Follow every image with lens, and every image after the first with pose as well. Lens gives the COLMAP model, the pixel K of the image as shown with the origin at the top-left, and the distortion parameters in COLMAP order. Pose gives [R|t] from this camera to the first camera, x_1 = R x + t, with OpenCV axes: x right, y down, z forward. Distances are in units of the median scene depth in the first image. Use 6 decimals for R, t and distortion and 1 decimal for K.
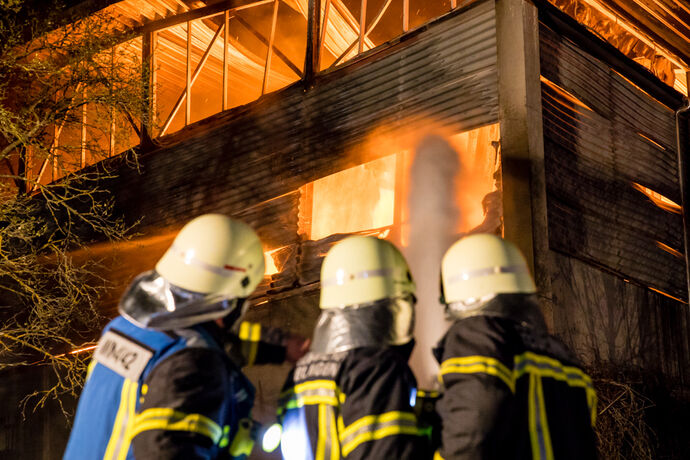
lens RADIAL K [[1357.1, 0, 345.0], [0, 1357.1, 230.0], [0, 0, 1]] dist [0.229974, -0.031932]
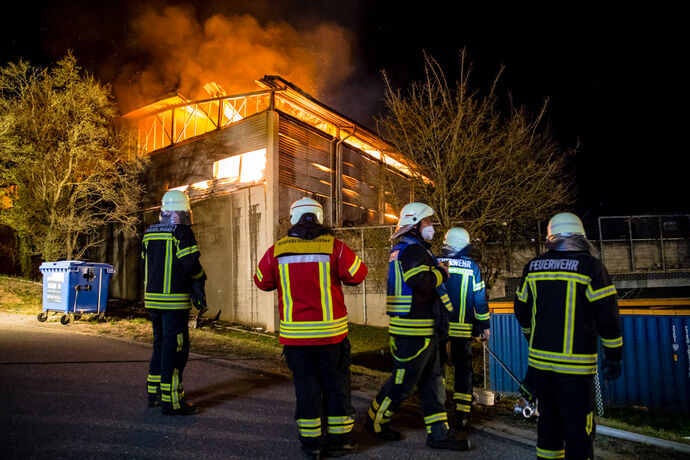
lens RADIAL K [[497.7, 0, 345.0], [0, 497.7, 230.0], [0, 0, 1]] dist [-0.080558, 0.076857]
pose [[0.992518, 0.009984, 0.121685, 0.141205], [-0.029084, 0.987295, 0.156214, -0.067522], [-0.118580, -0.158584, 0.980199, -0.258643]]
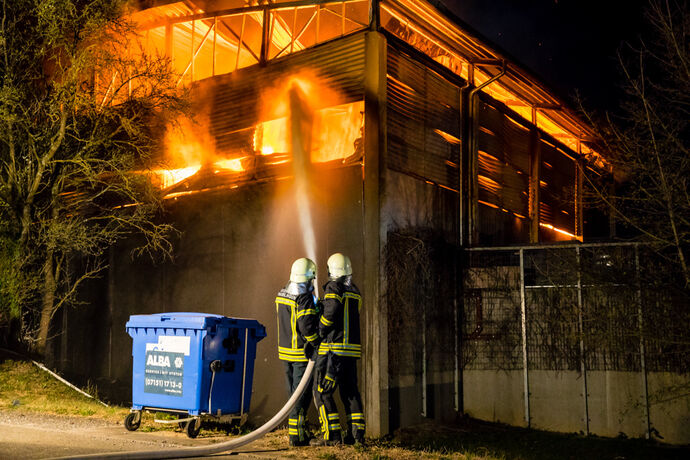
lens RADIAL K [[885.1, 0, 345.0], [0, 885.1, 230.0], [0, 0, 1]] dist [0.111038, 0.026993]
pose [[0.996057, 0.026479, 0.084673, -0.012245], [-0.038214, 0.989396, 0.140128, -0.064524], [-0.080064, -0.142812, 0.986506, -0.216633]]
